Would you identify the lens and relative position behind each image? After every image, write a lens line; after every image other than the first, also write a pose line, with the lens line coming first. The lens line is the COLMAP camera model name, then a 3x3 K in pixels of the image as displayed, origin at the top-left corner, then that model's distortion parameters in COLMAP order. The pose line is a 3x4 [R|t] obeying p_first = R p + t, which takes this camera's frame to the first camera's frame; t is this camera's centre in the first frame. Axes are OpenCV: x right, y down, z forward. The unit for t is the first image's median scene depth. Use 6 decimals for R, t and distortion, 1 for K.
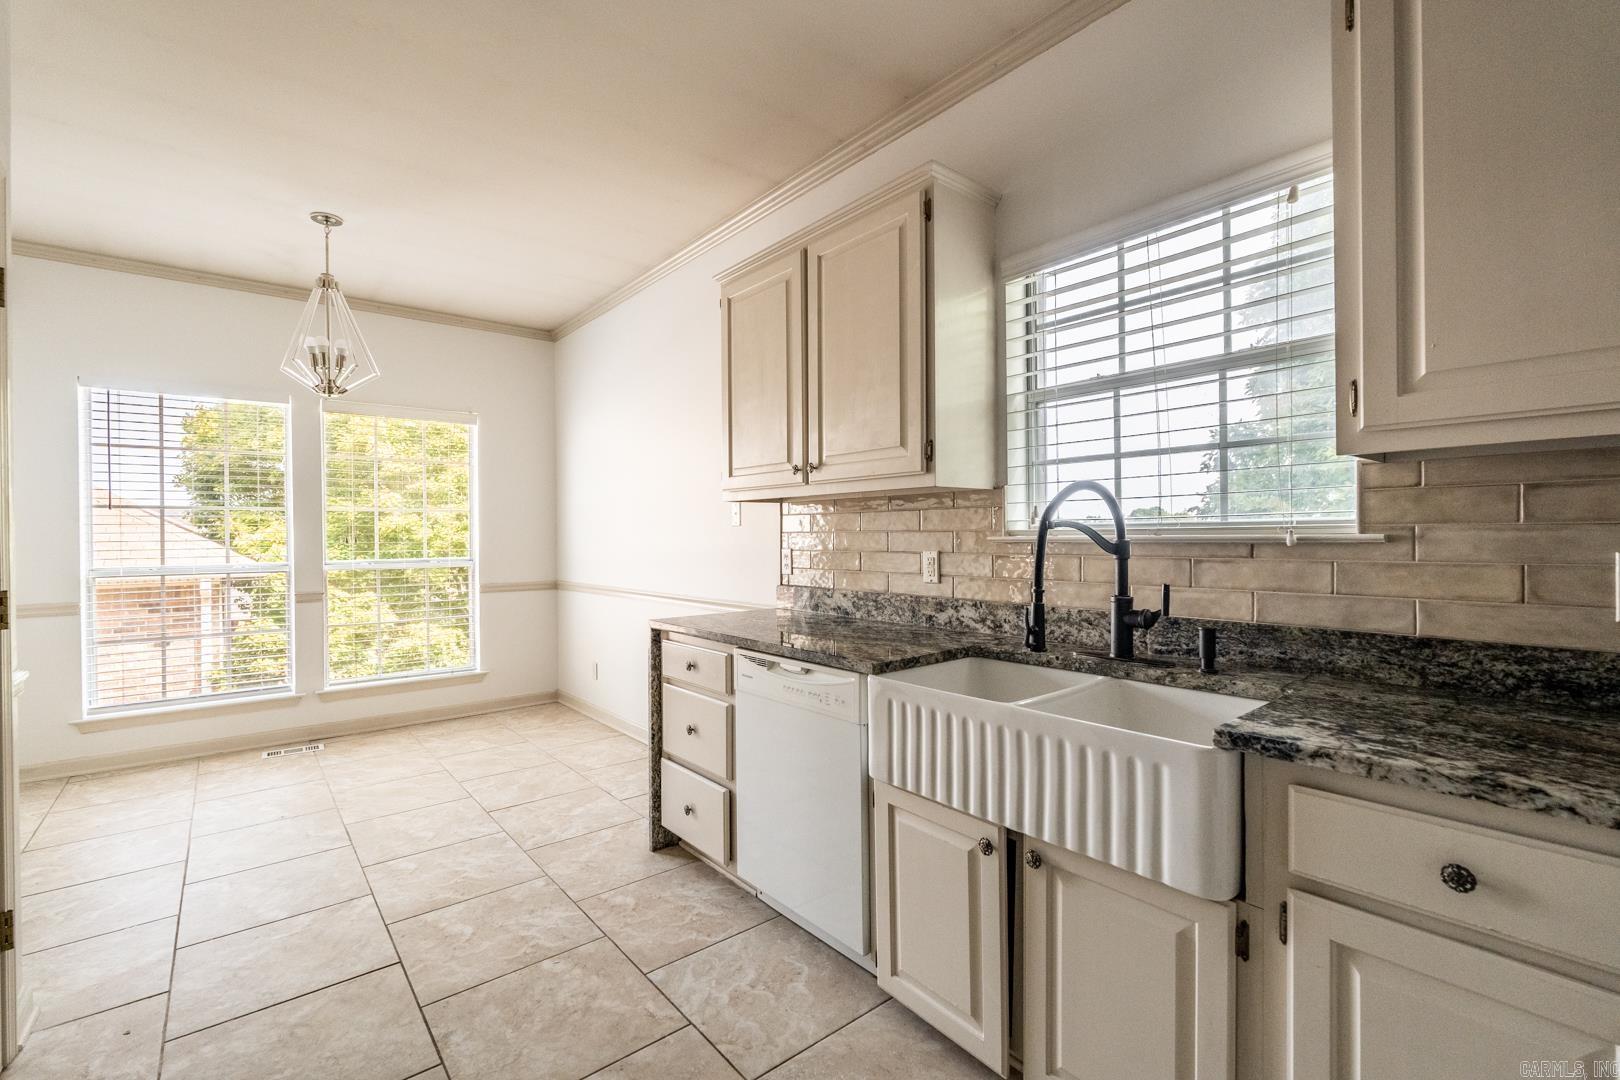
lens RADIAL K [[711.8, 0, 810.0], [0, 711.8, 540.0], [0, 0, 1]] dist [-0.001668, -0.000085]
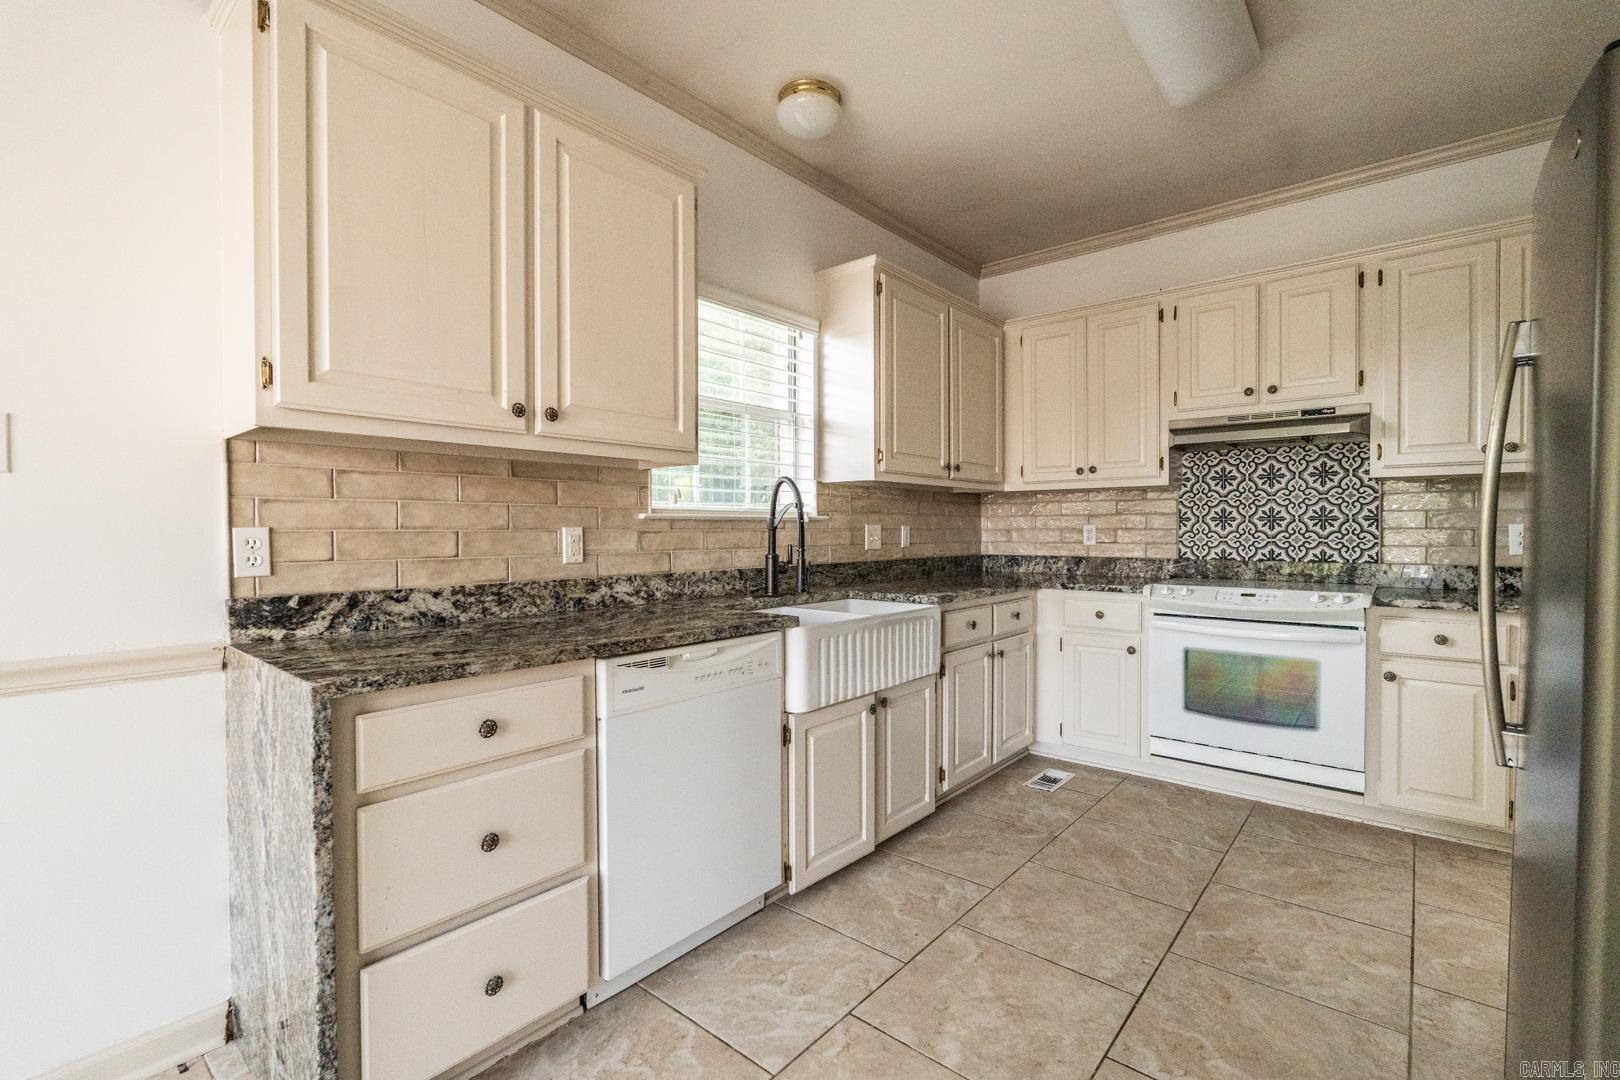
lens RADIAL K [[718.3, 0, 806.7], [0, 718.3, 535.0], [0, 0, 1]] dist [-0.000048, 0.000078]
pose [[-0.174995, 0.002031, 0.984567, -0.867358], [0.011260, 0.999937, -0.000062, 0.030602], [-0.984505, 0.011075, -0.175007, 0.954973]]
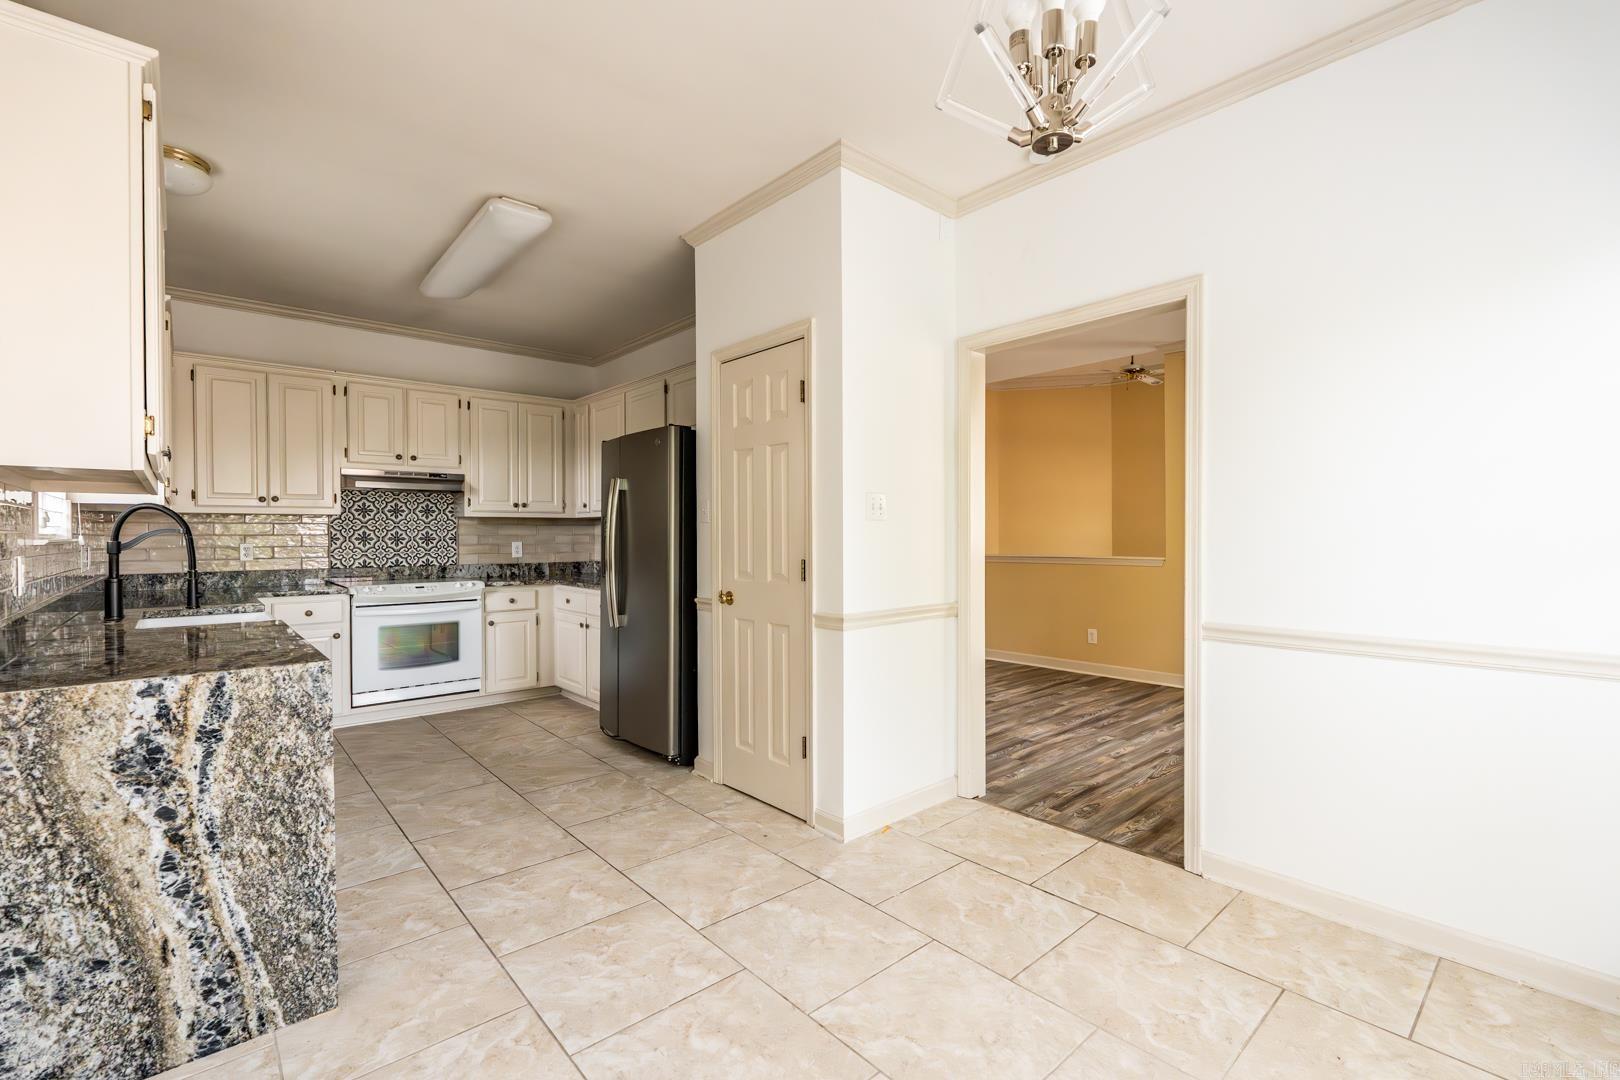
lens RADIAL K [[718.3, 0, 806.7], [0, 718.3, 535.0], [0, 0, 1]] dist [-0.000048, 0.000078]
pose [[-0.999465, 0.013922, -0.029582, -0.792422], [0.013726, 0.999882, 0.006826, -0.002708], [0.029674, 0.006416, -0.999539, 2.054881]]
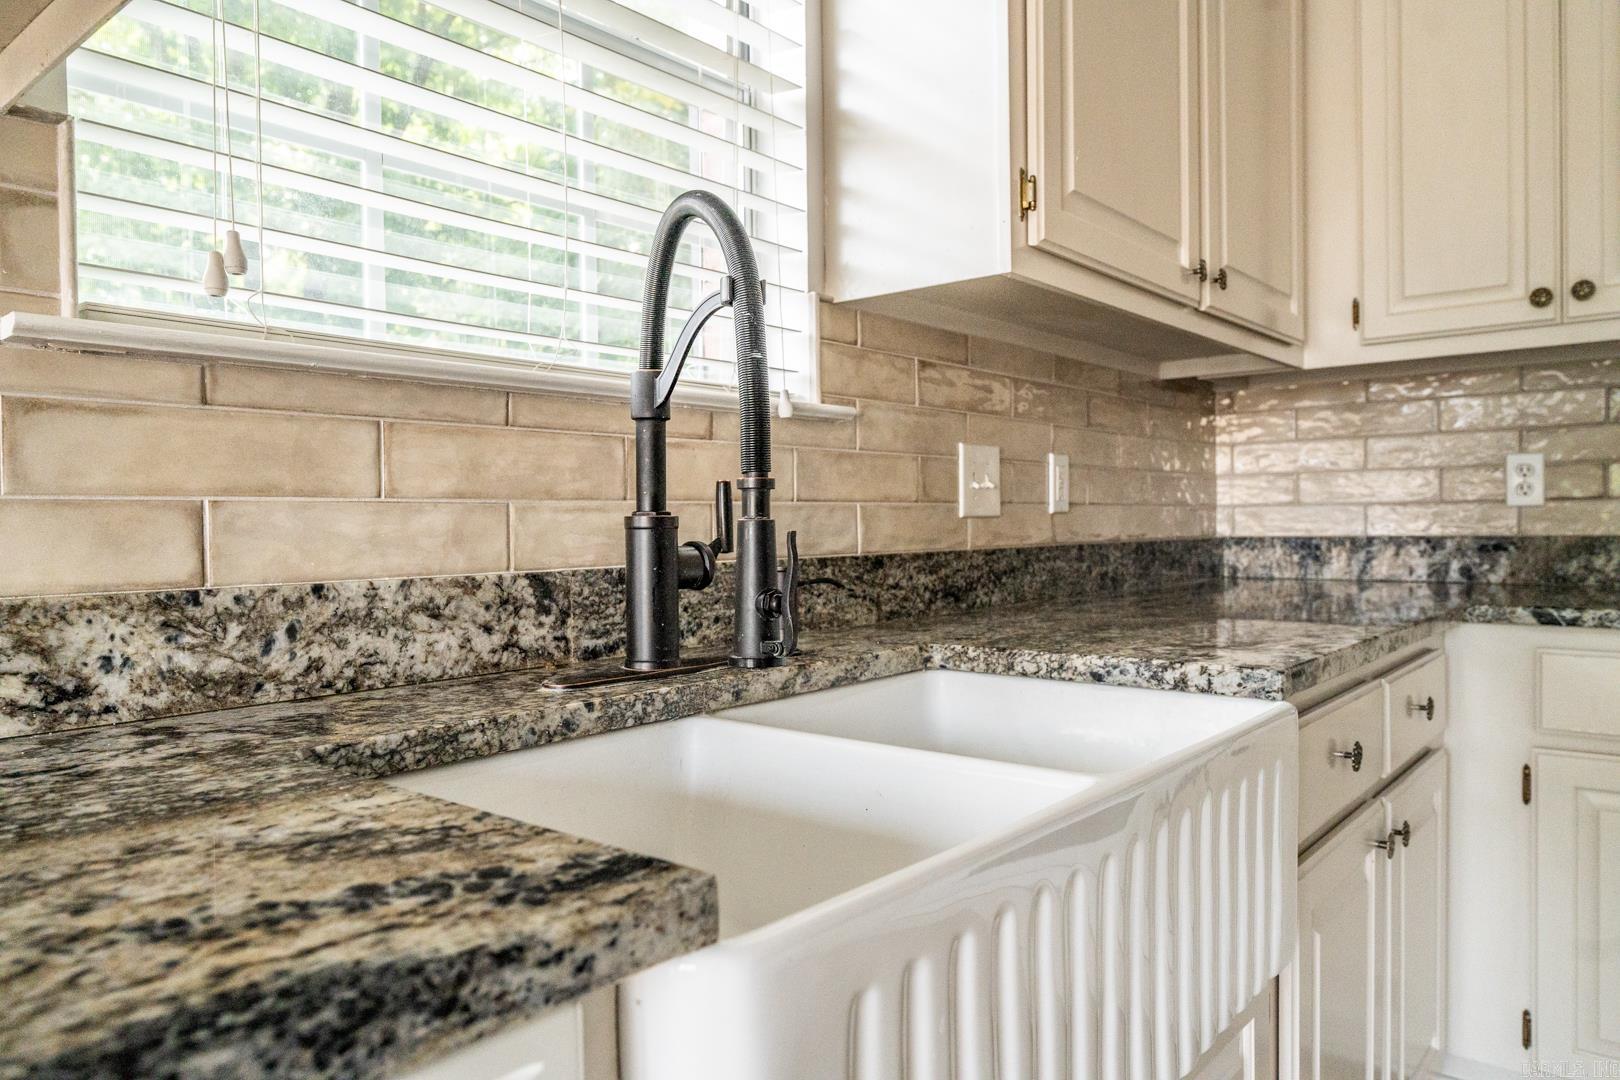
lens RADIAL K [[1090.0, 0, 810.0], [0, 1090.0, 540.0], [0, 0, 1]] dist [-0.004729, -0.000503]
pose [[-0.184829, -0.005663, 0.982754, -0.141962], [0.020950, 0.999733, 0.009701, 0.071071], [-0.982547, 0.022382, -0.184661, 0.819279]]
